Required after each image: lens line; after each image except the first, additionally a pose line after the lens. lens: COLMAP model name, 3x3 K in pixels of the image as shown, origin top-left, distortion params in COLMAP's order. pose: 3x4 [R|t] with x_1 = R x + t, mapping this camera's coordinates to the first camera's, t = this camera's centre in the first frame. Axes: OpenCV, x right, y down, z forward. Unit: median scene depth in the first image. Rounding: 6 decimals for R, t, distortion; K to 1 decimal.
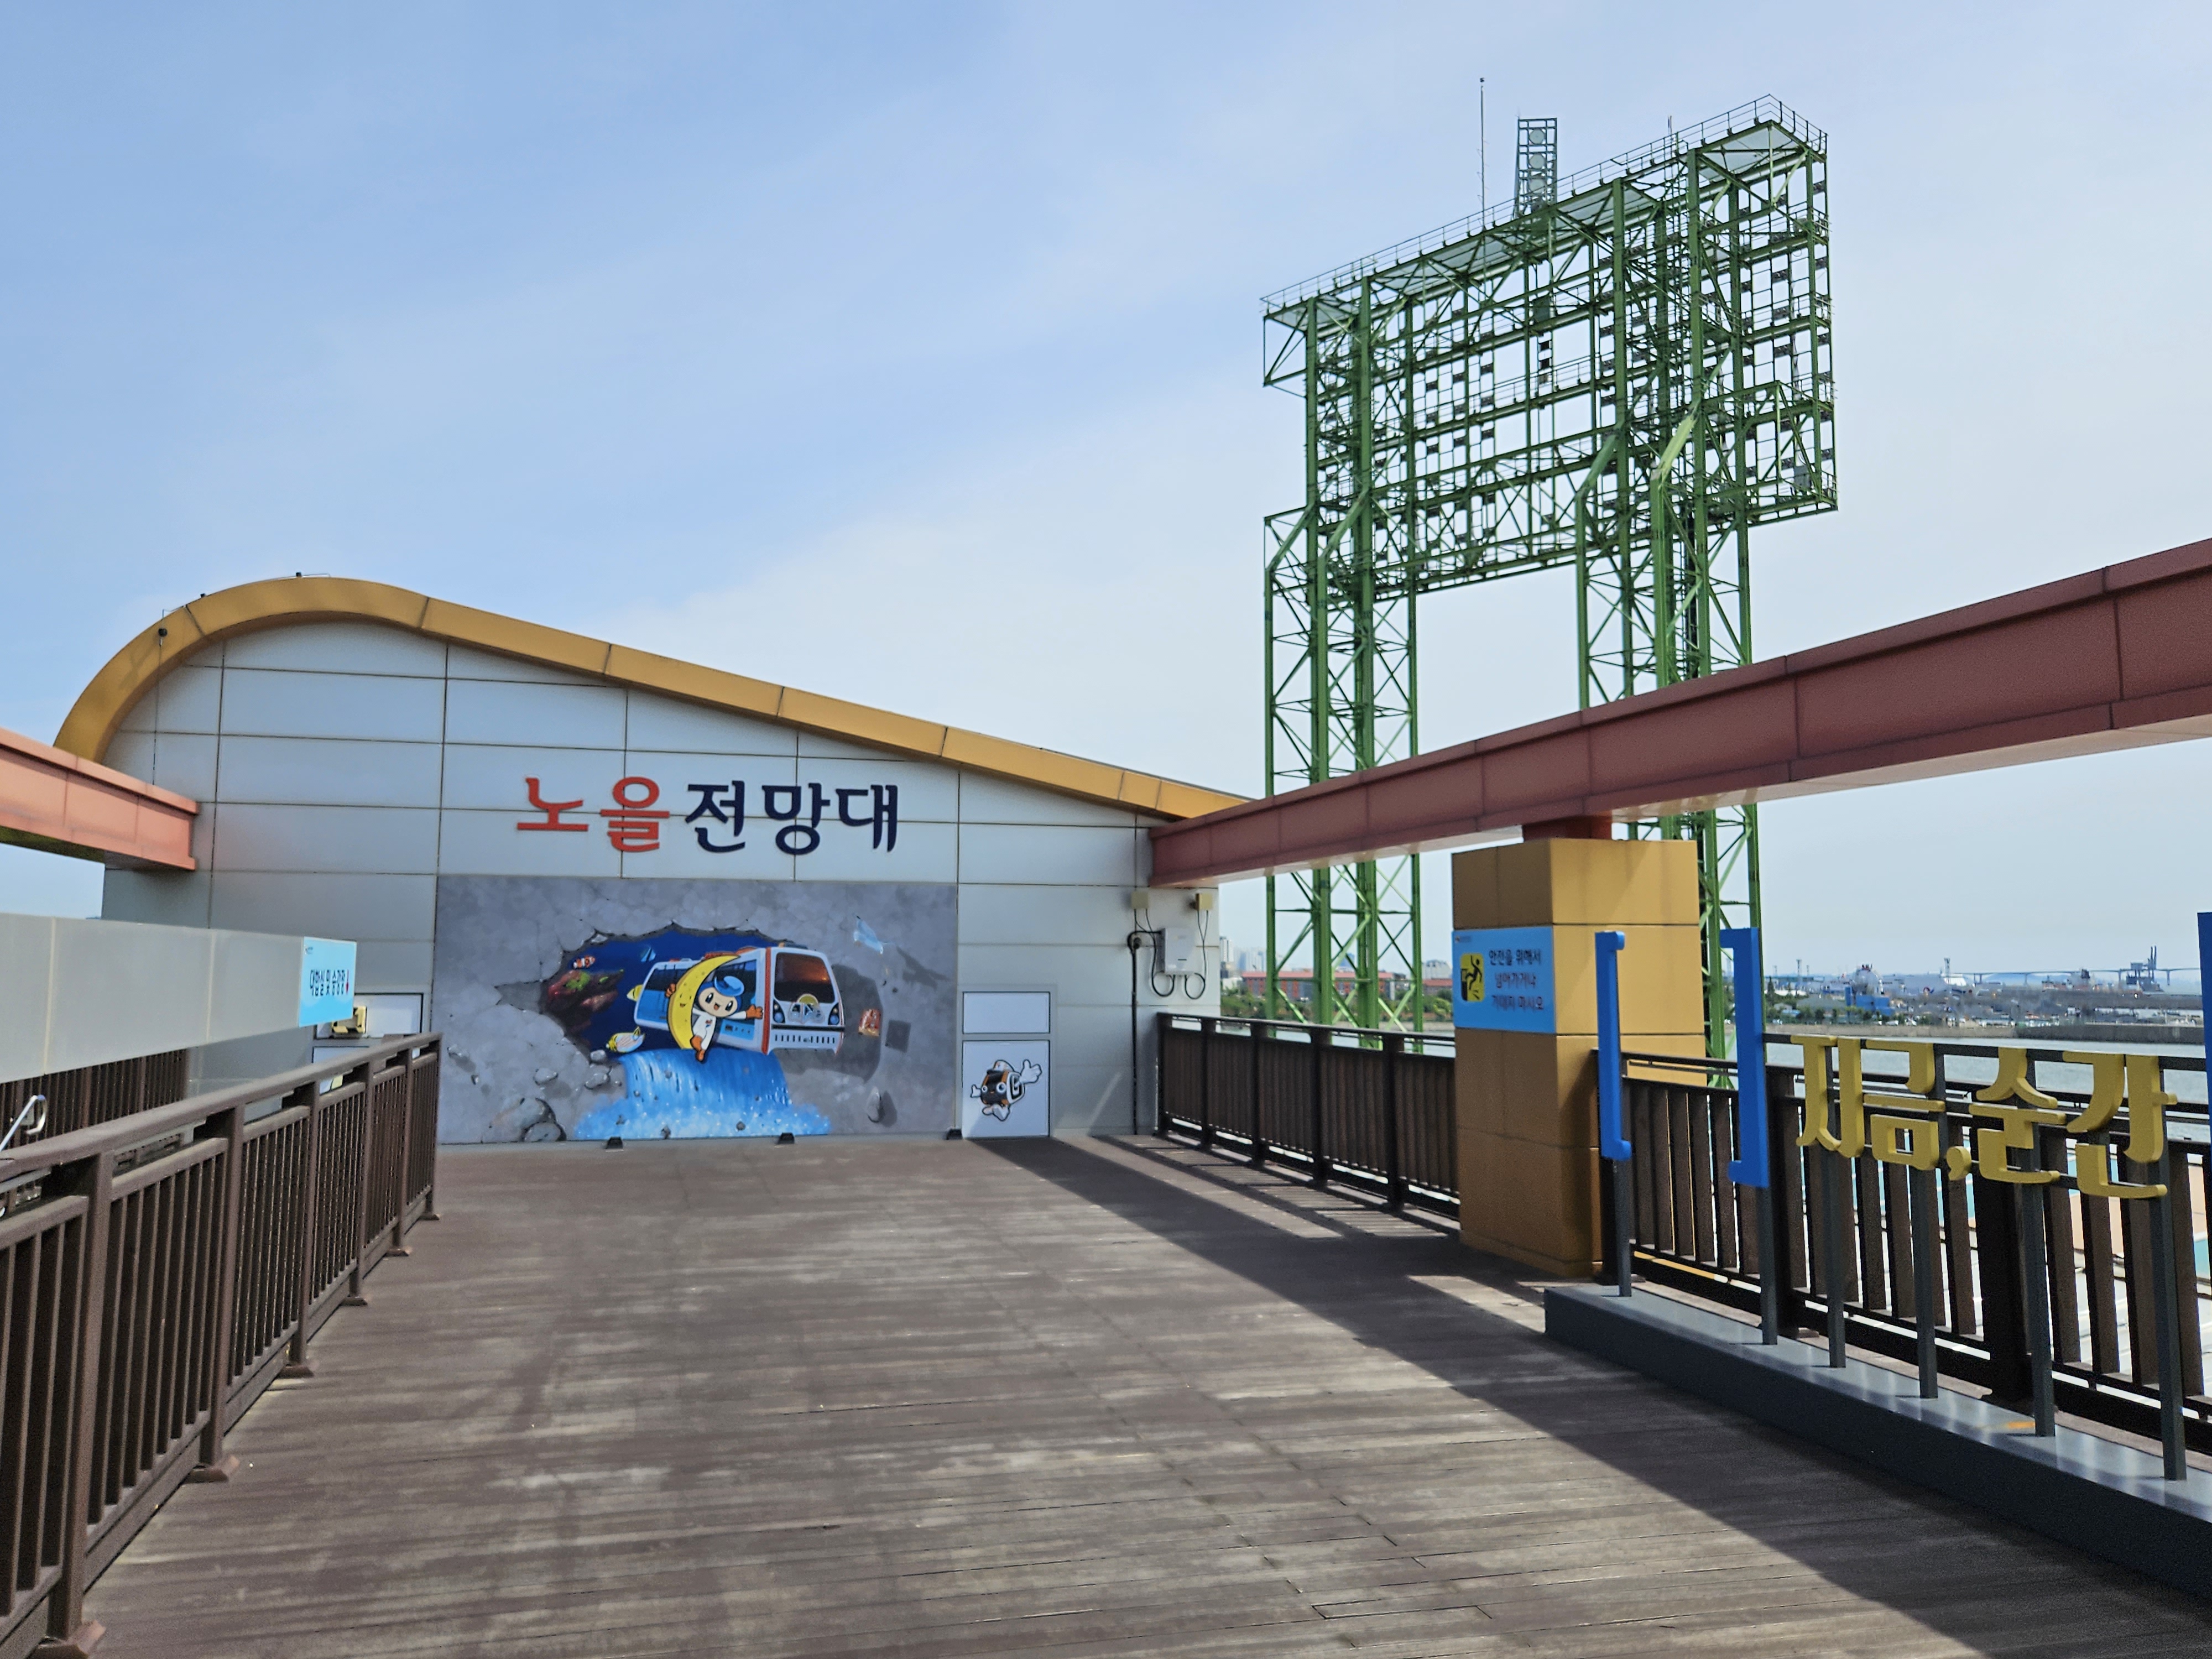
lens RADIAL K [[1644.3, 0, 1067.5], [0, 1644.3, 806.5], [0, 0, 1]] dist [0.048992, -0.007830]
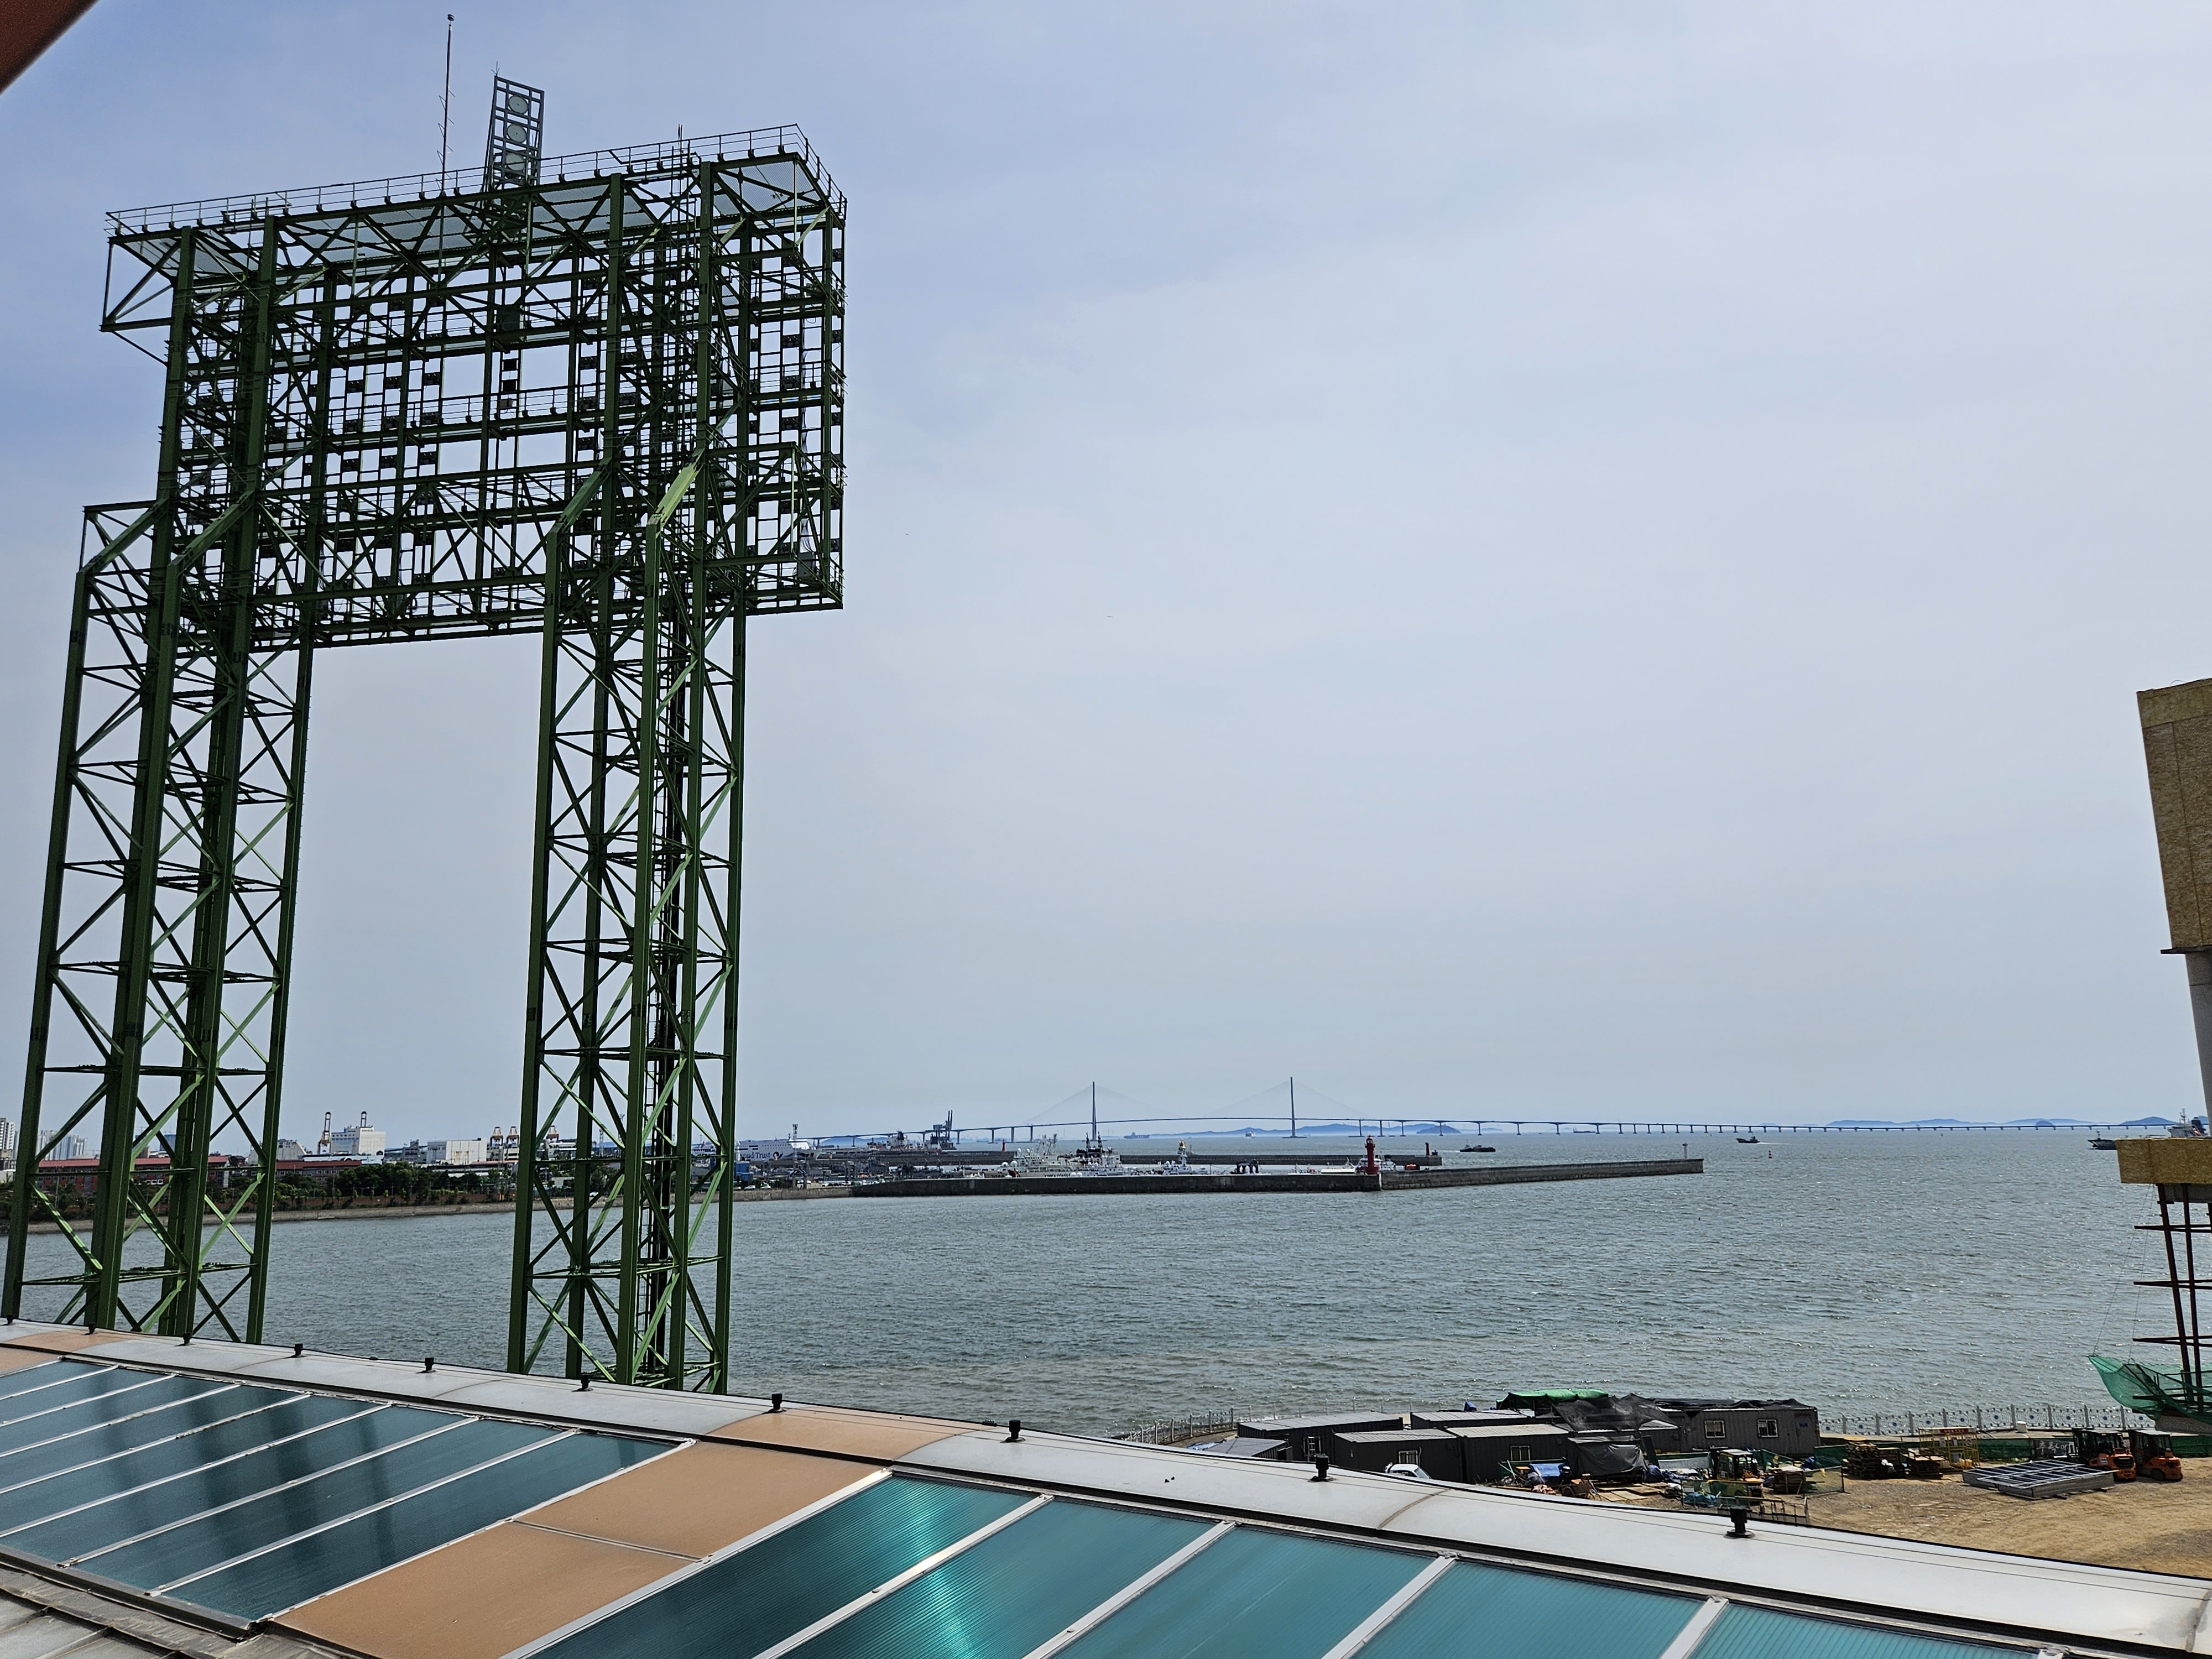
lens RADIAL K [[1656.5, 0, 1106.0], [0, 1656.5, 829.5], [0, 0, 1]] dist [0.090528, -0.085430]
pose [[0.786338, 0.093286, 0.610713, 0.132290], [-0.039756, 0.994126, -0.100663, 0.068935], [-0.616516, 0.054875, 0.785428, 0.682482]]
